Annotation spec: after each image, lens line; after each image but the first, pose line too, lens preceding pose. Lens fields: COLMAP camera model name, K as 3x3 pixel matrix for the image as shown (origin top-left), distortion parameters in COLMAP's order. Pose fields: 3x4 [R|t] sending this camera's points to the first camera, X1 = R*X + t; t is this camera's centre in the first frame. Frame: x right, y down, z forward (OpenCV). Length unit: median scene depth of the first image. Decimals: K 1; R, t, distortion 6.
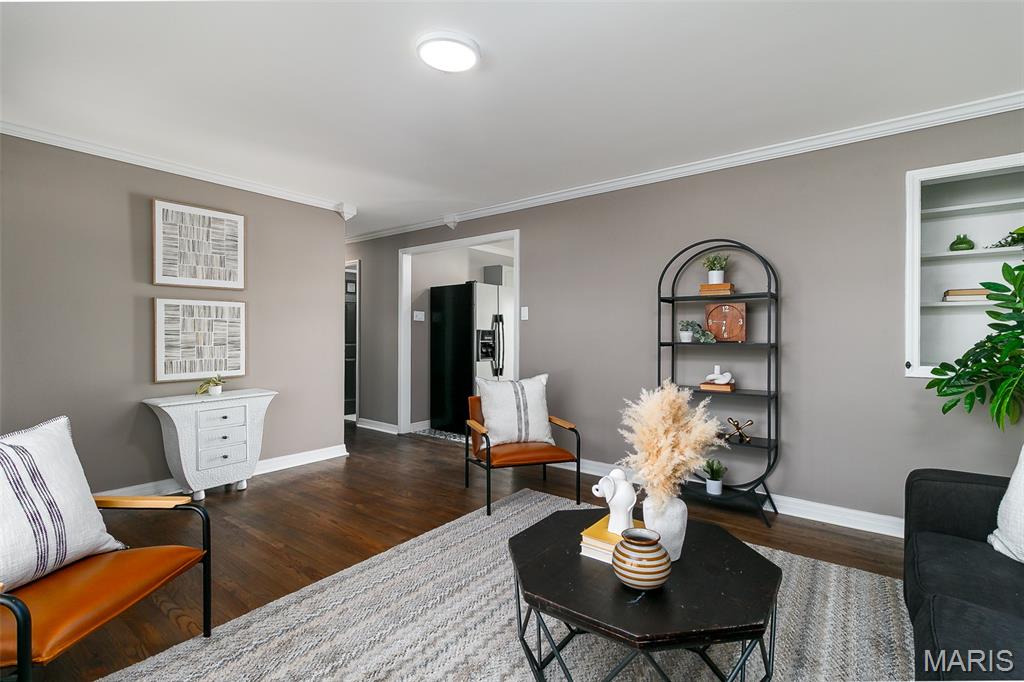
lens RADIAL K [[471.3, 0, 517.5], [0, 471.3, 337.2], [0, 0, 1]] dist [0.000151, 0.000796]
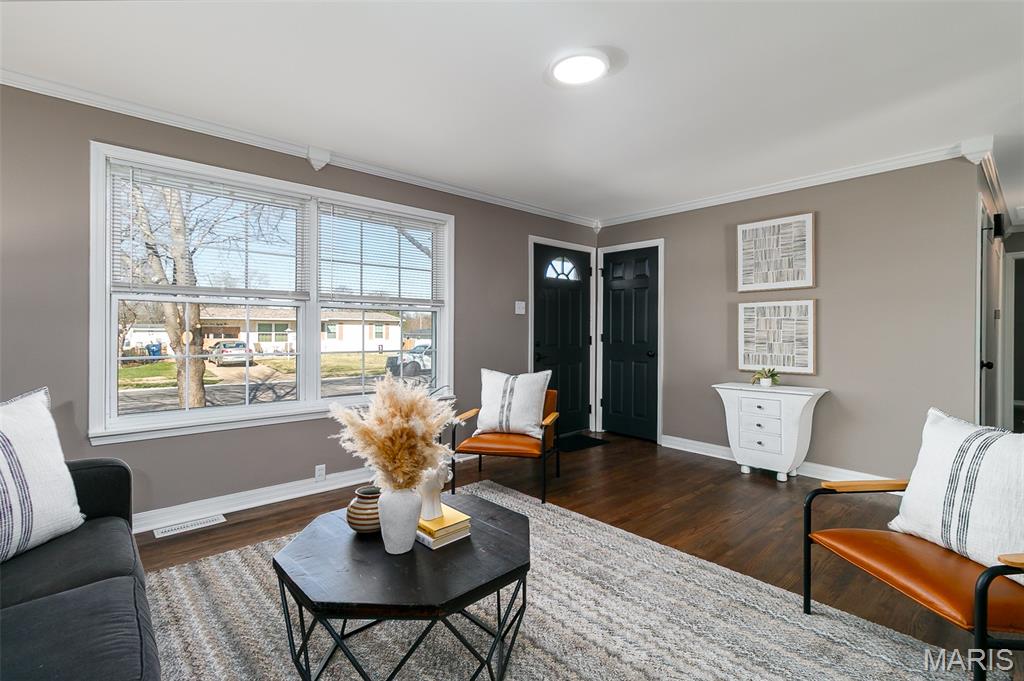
lens RADIAL K [[471.3, 0, 520.1], [0, 471.3, 336.5], [0, 0, 1]] dist [0.000151, 0.000796]
pose [[-0.184011, 0.007761, -0.982894, 0.555365], [-0.009910, 0.999903, 0.009751, -0.000263], [0.982874, 0.011535, -0.183916, 0.636634]]
